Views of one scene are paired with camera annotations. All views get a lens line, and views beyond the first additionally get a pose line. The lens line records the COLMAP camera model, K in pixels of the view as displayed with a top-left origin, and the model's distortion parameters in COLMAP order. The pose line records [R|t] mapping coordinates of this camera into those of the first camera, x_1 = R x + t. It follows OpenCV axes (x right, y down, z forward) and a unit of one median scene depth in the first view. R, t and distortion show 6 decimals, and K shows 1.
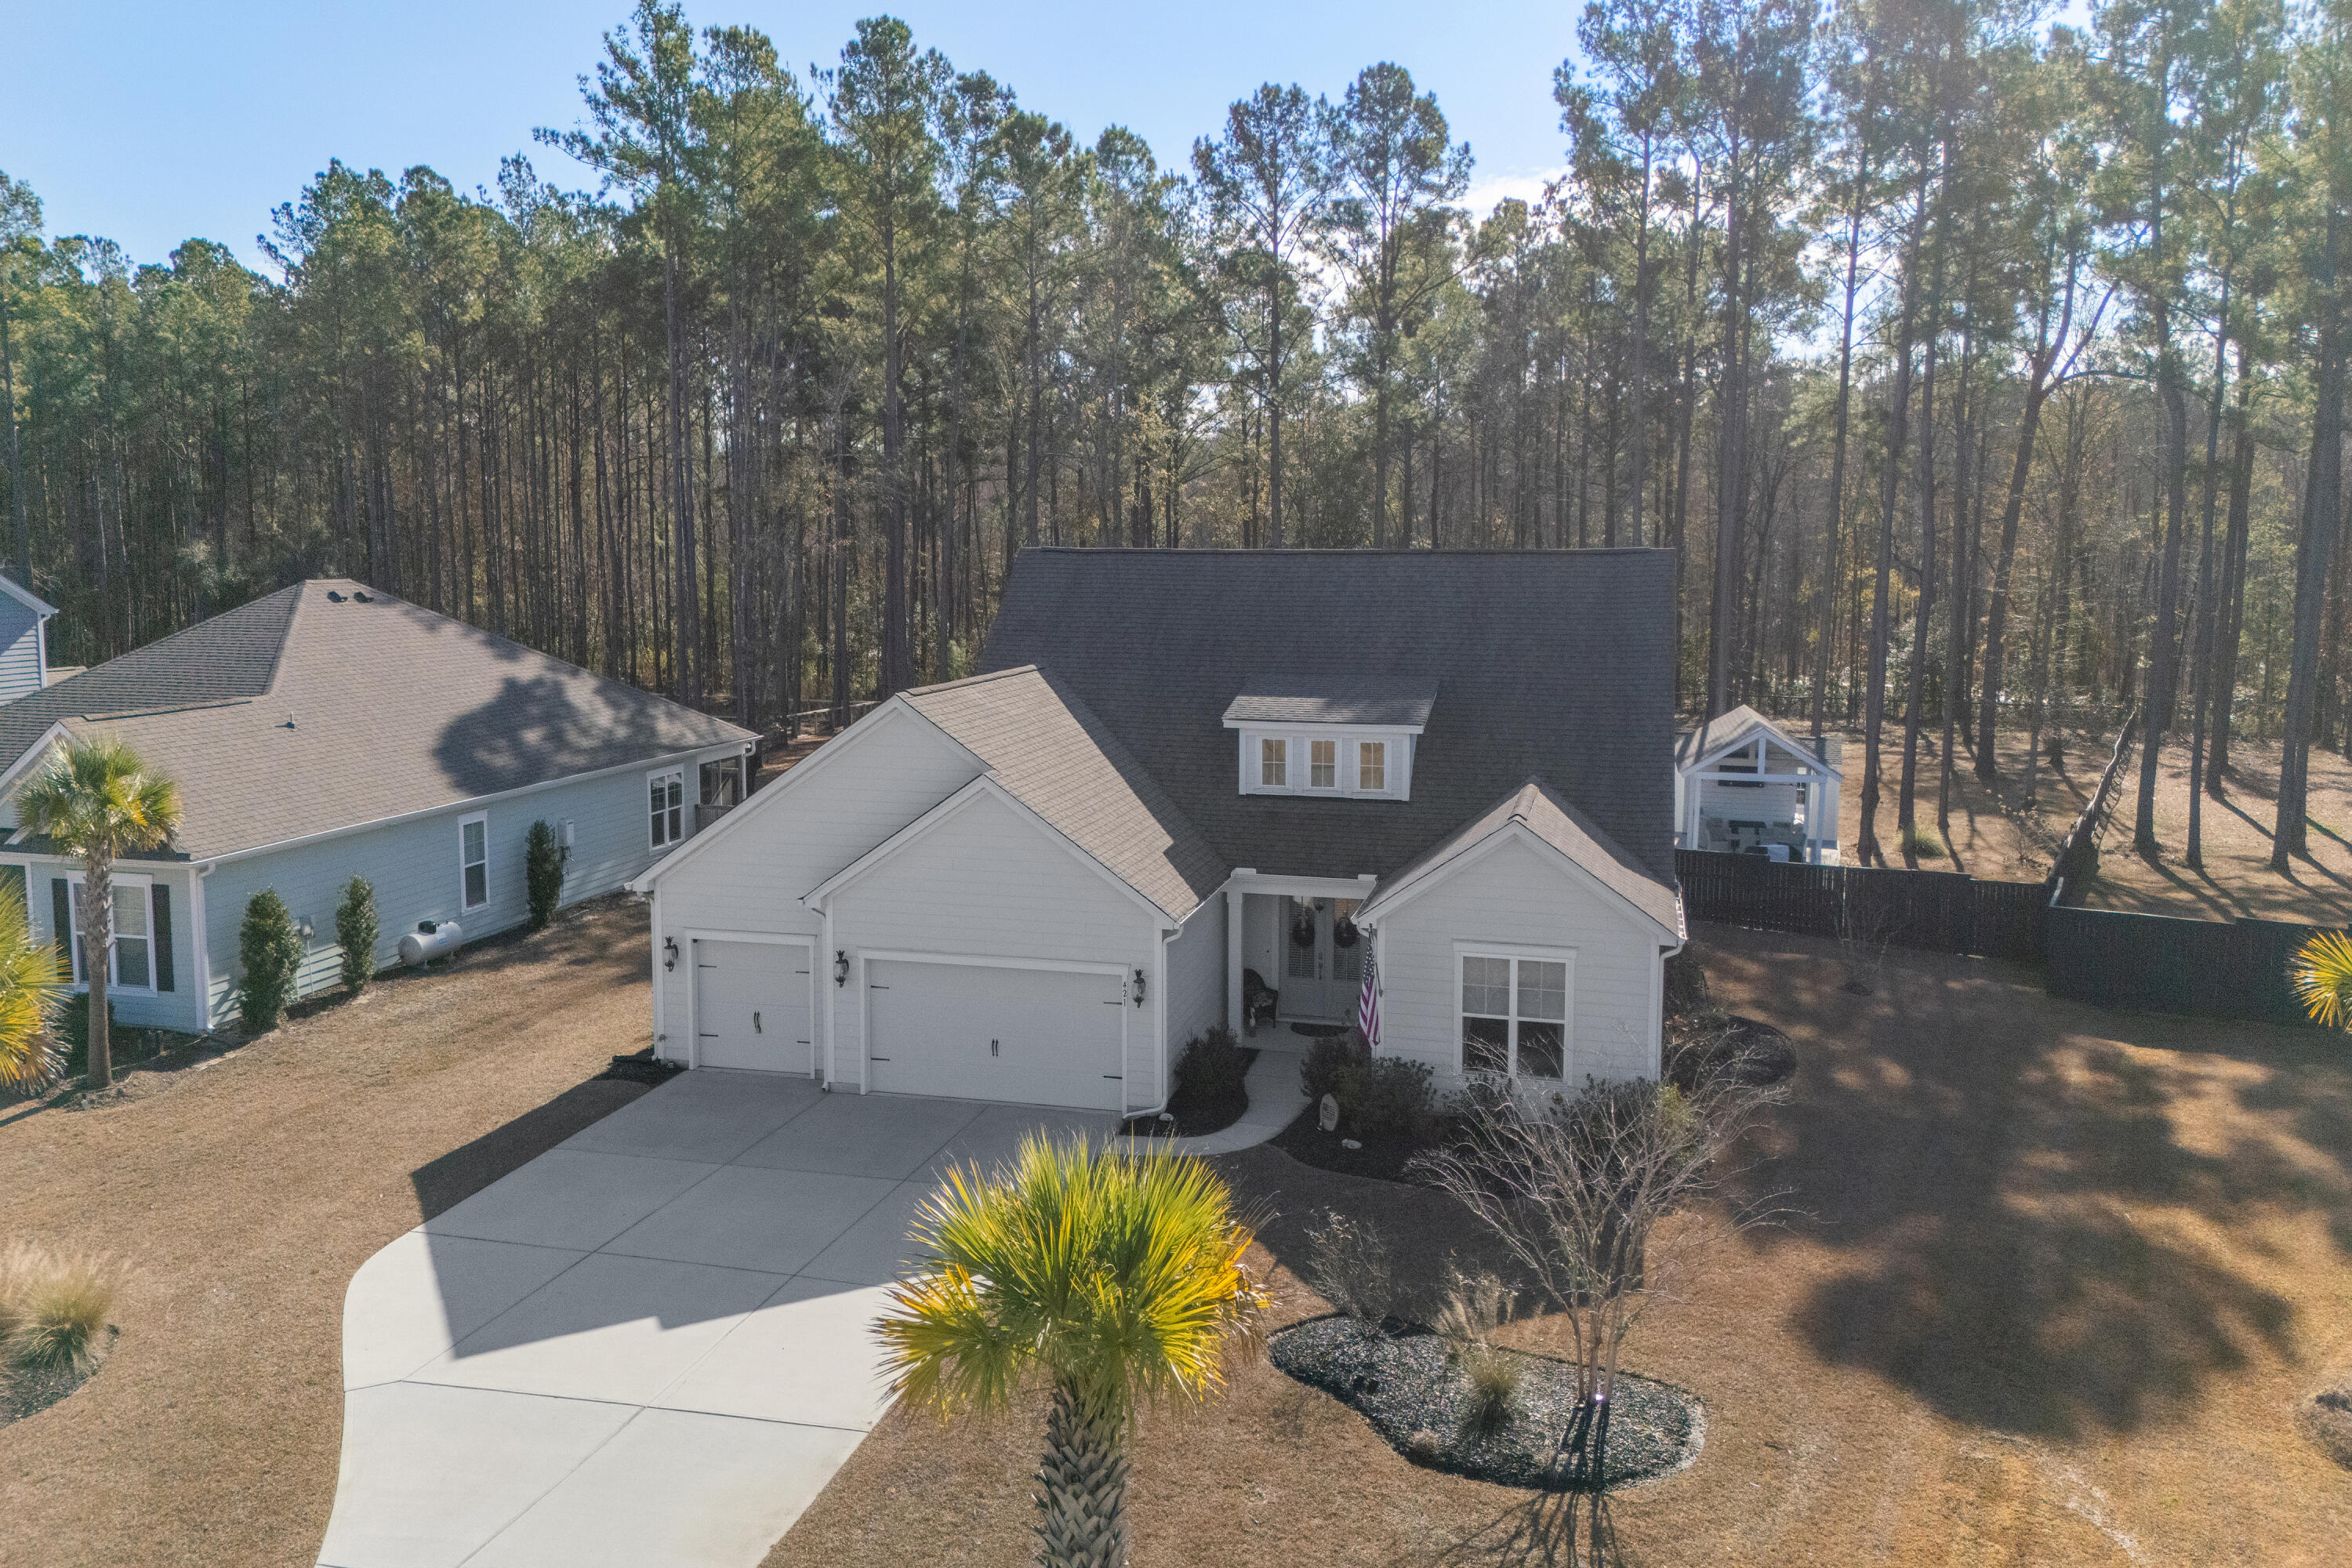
lens RADIAL K [[1707.3, 0, 1168.6], [0, 1707.3, 682.8], [0, 0, 1]] dist [0.038924, -0.004129]
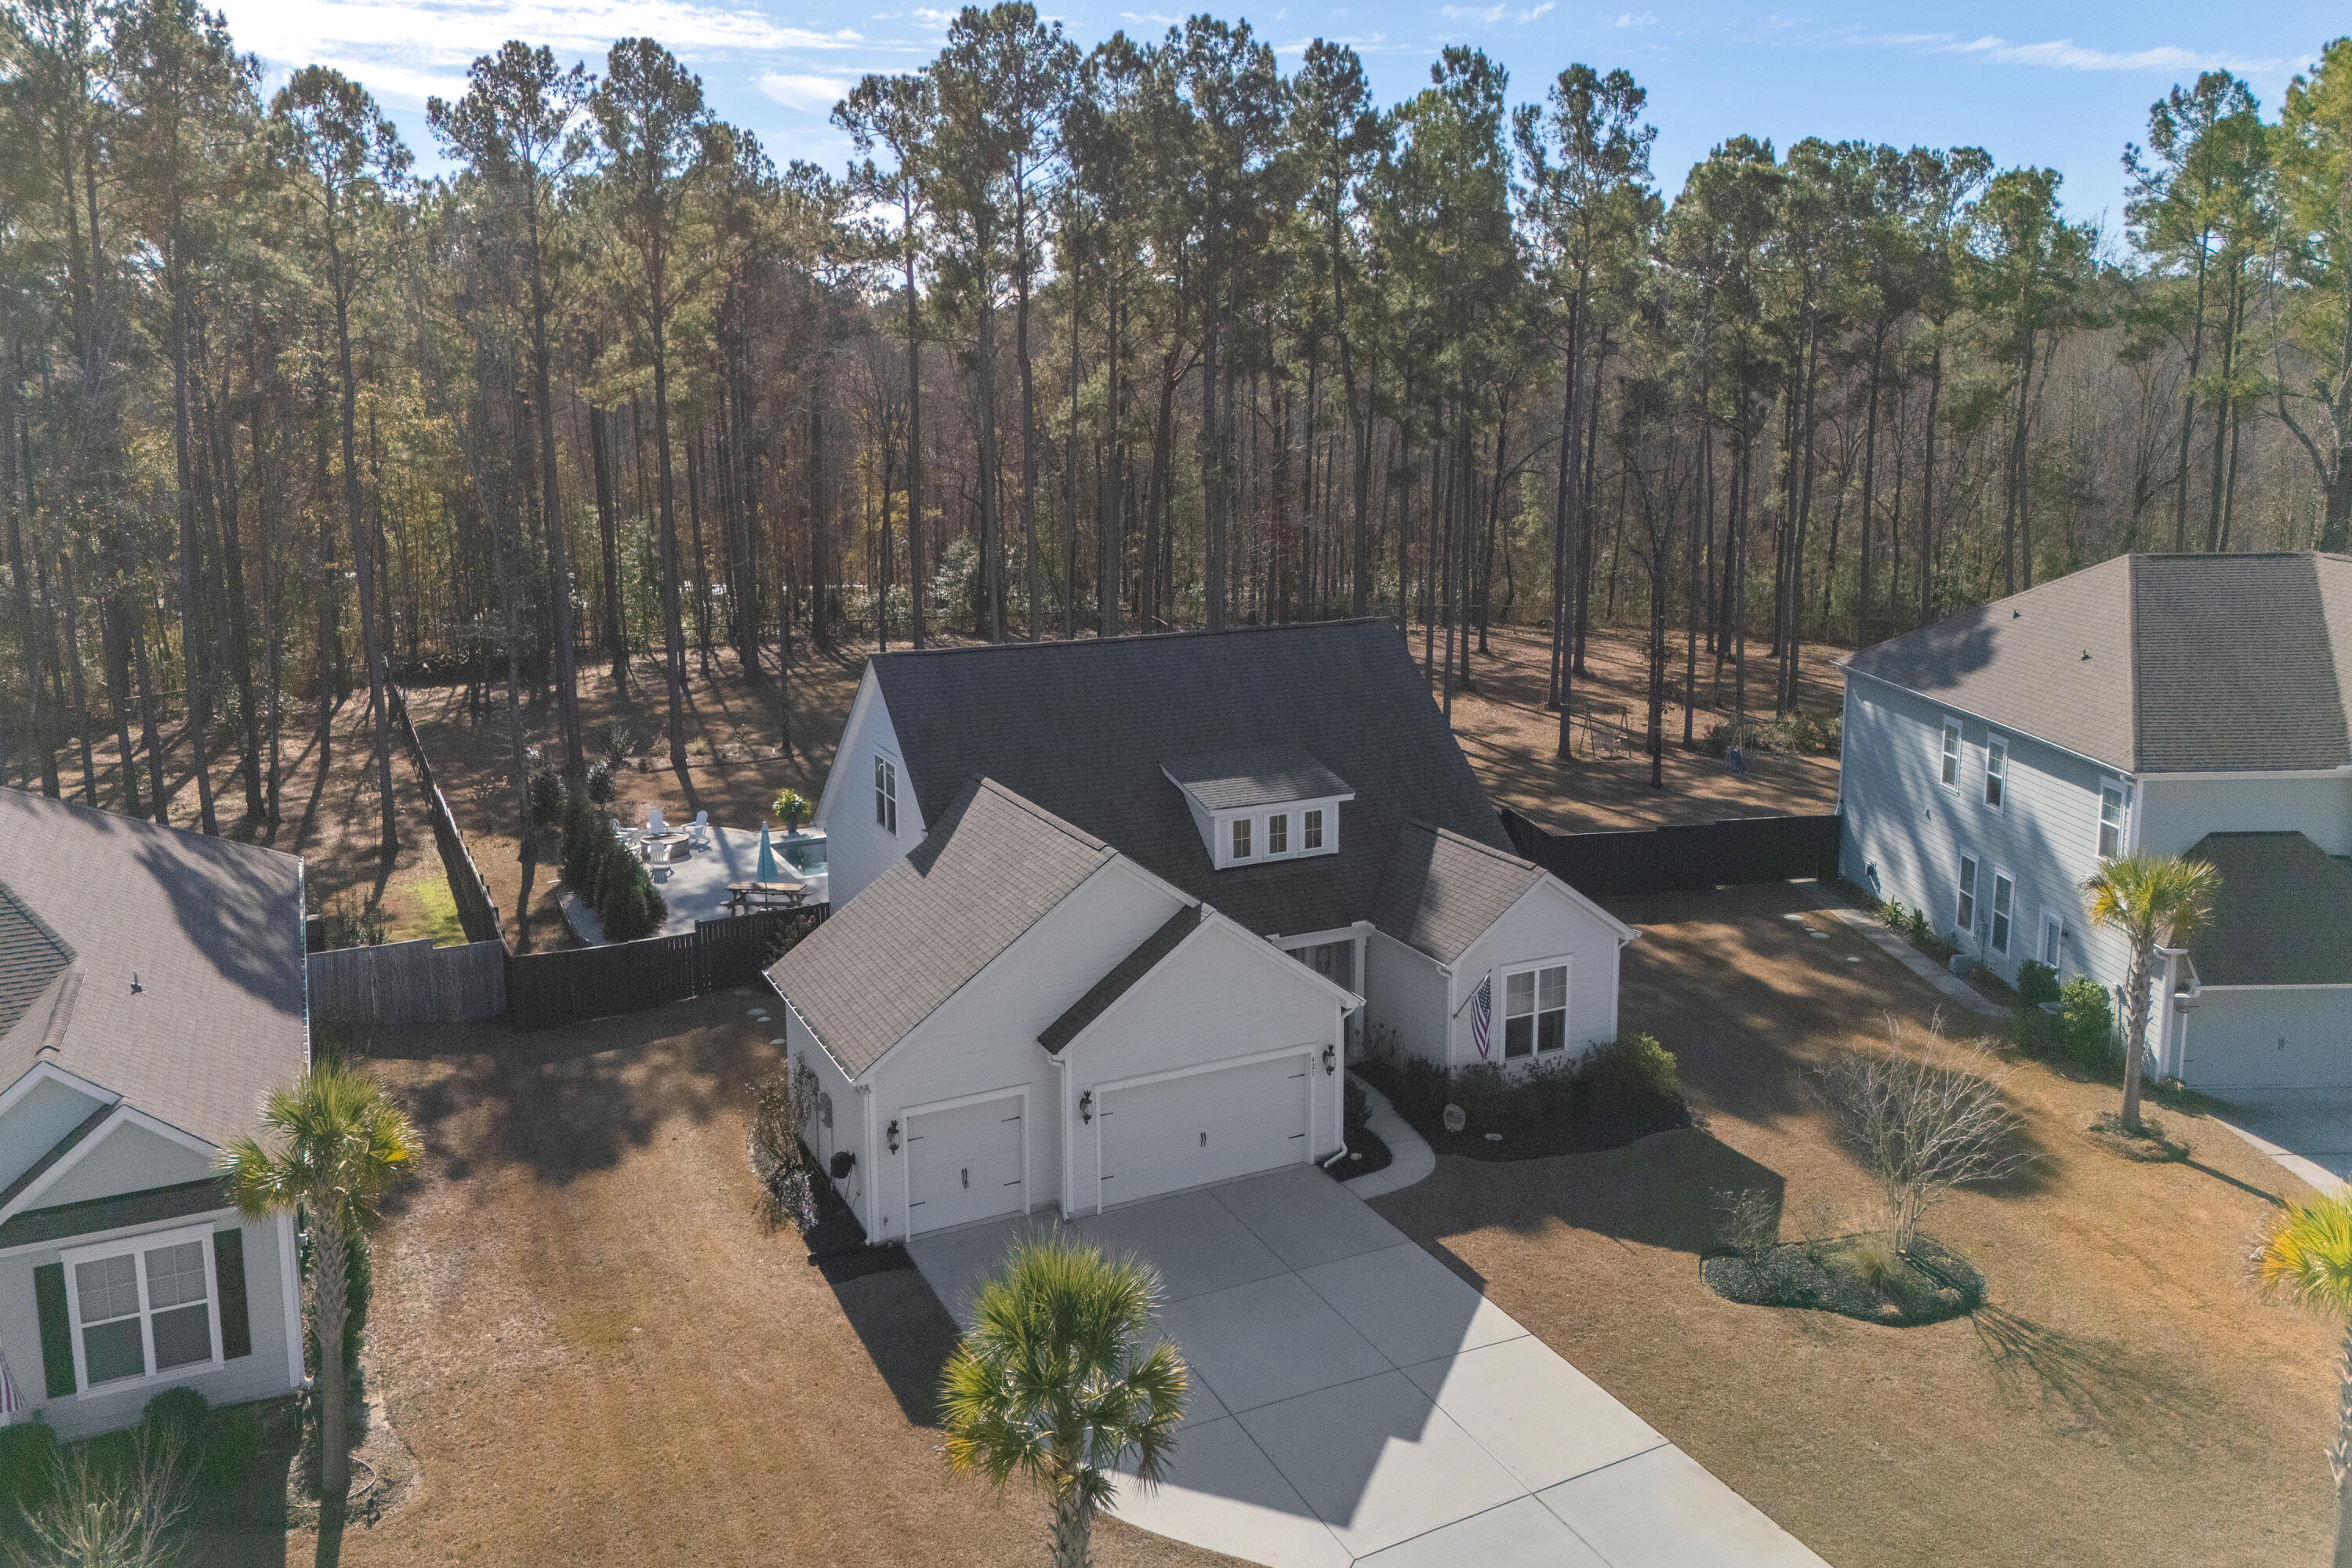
lens RADIAL K [[1707.3, 0, 1168.6], [0, 1707.3, 682.8], [0, 0, 1]] dist [0.038924, -0.004129]
pose [[0.773019, -0.111627, 0.624484, -0.765559], [0.063458, 0.993066, 0.098960, -0.198100], [-0.631201, -0.036869, 0.774743, 0.123705]]
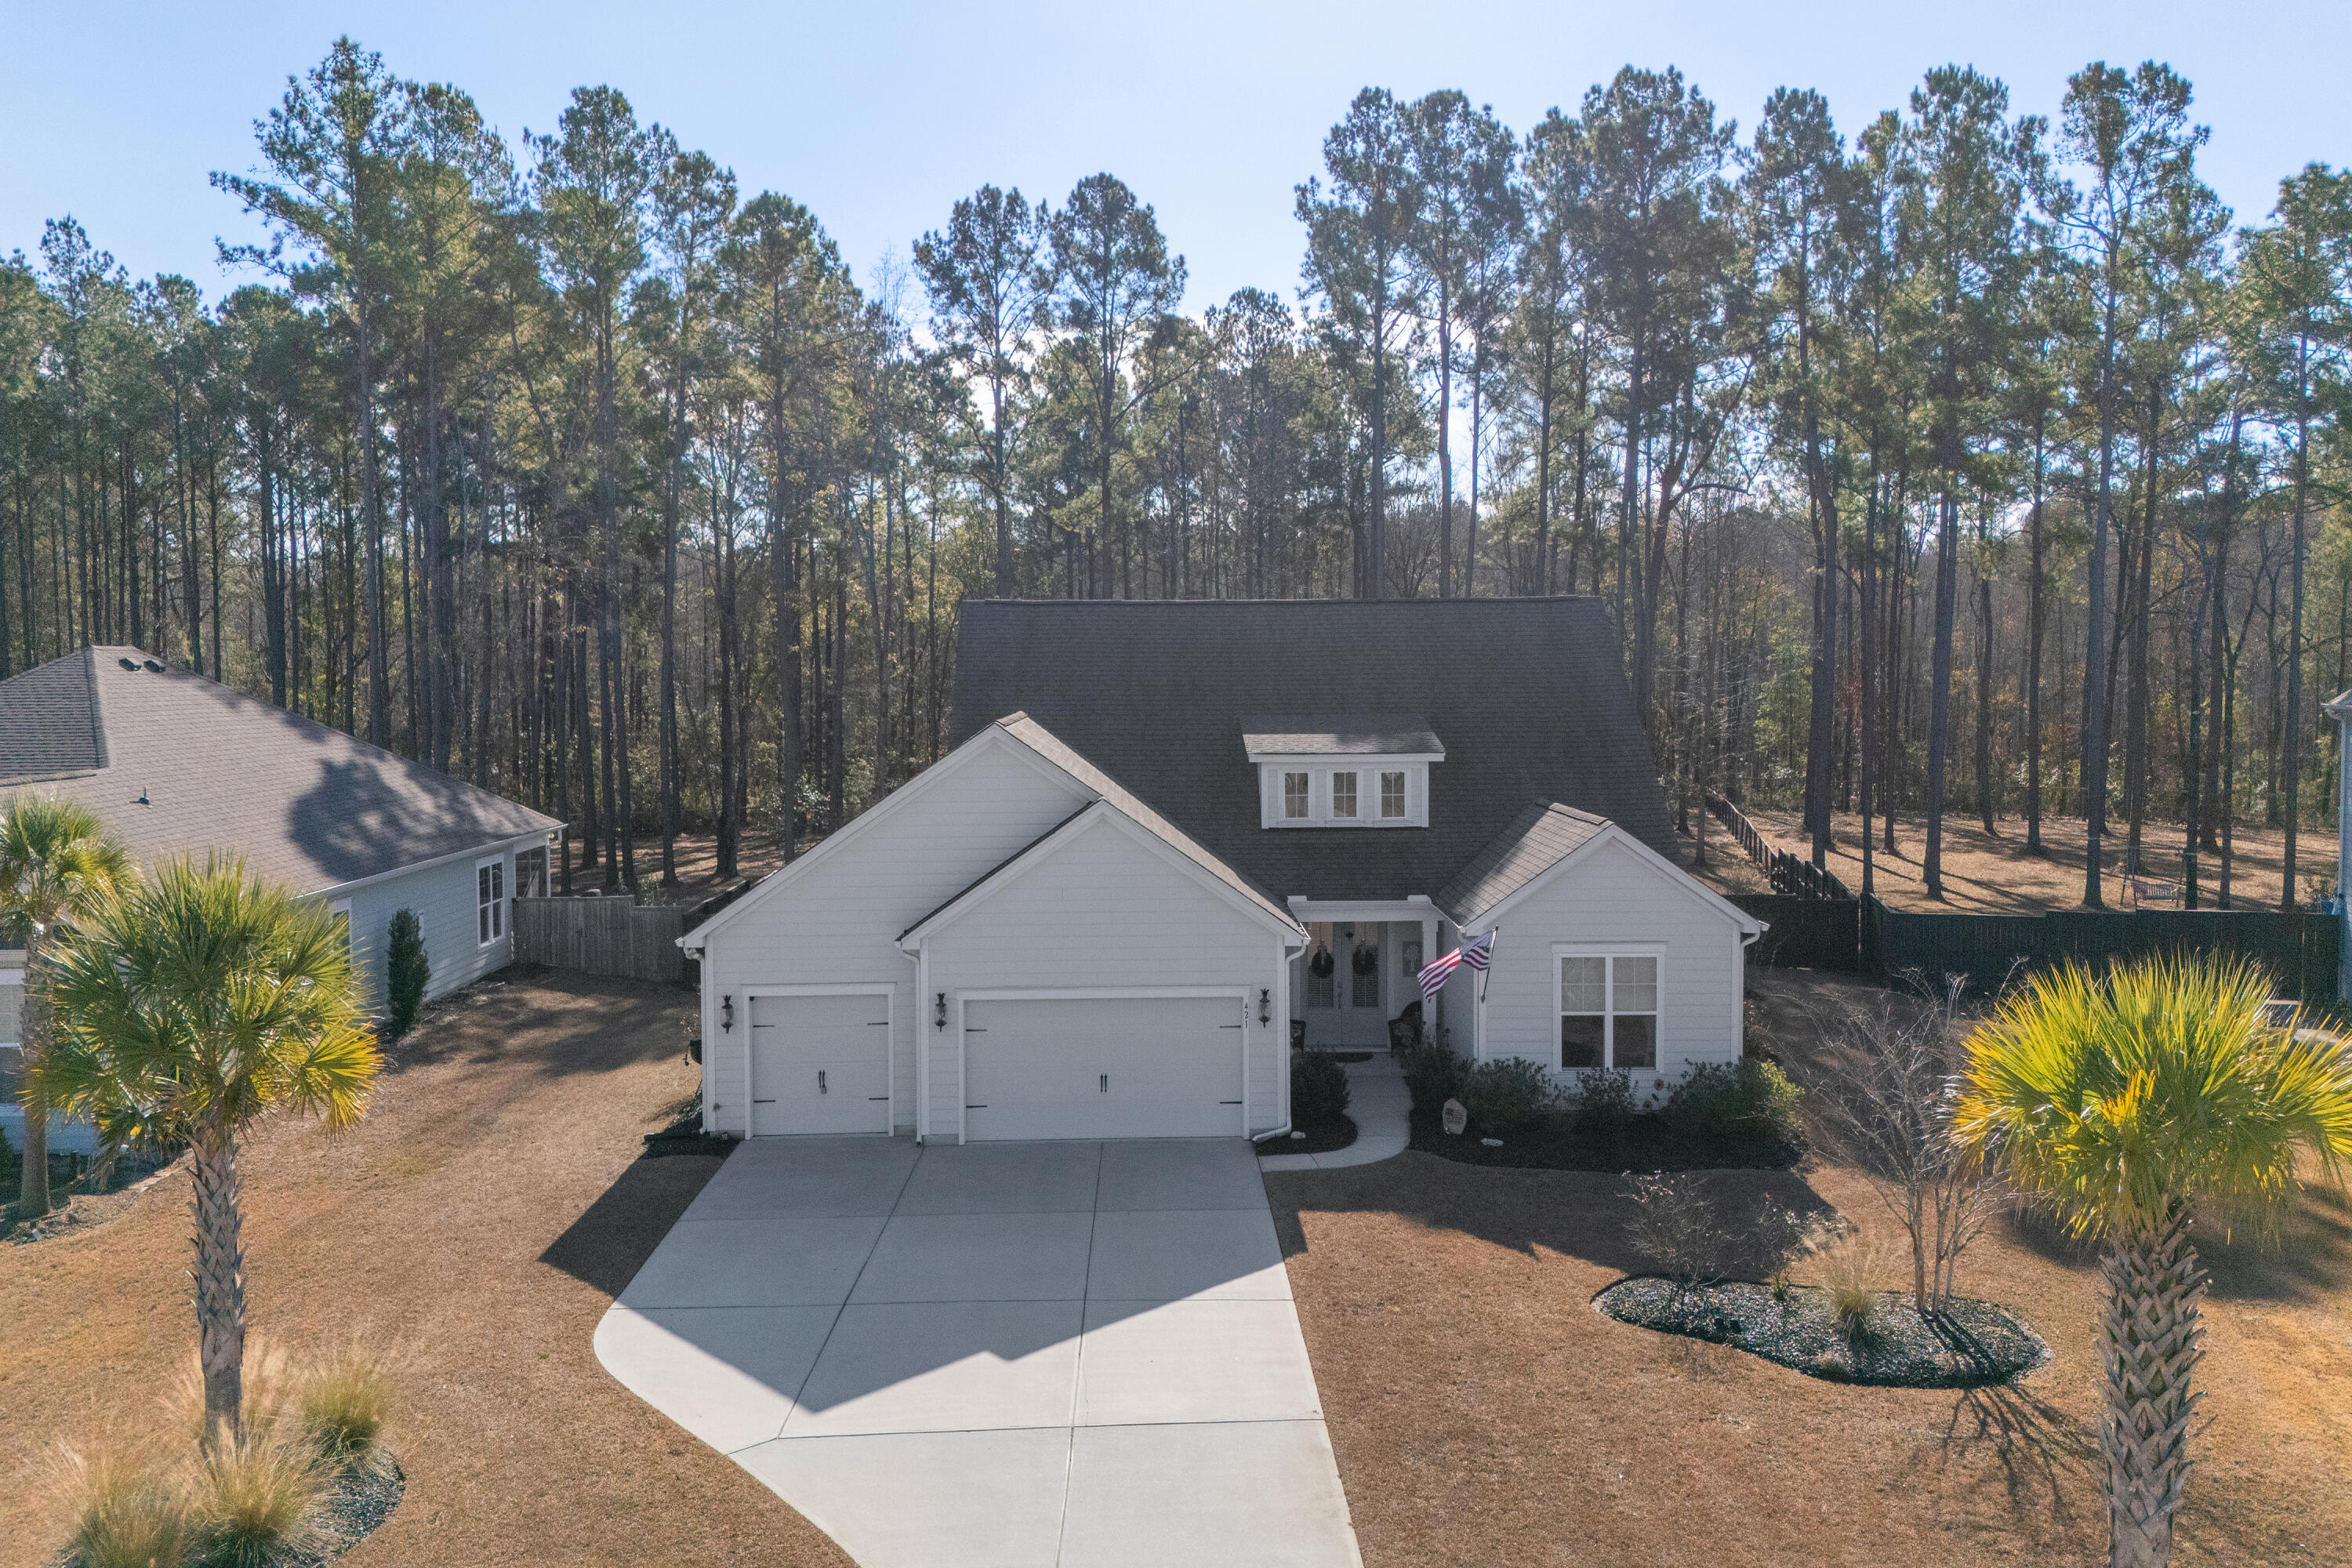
lens RADIAL K [[1689.6, 0, 1172.2], [0, 1689.6, 729.7], [0, 0, 1]] dist [0.037119, -0.003950]
pose [[0.963791, -0.018972, 0.265984, -0.299545], [0.031643, 0.998555, -0.043432, 0.052668], [-0.264776, 0.050276, 0.962999, 0.051385]]
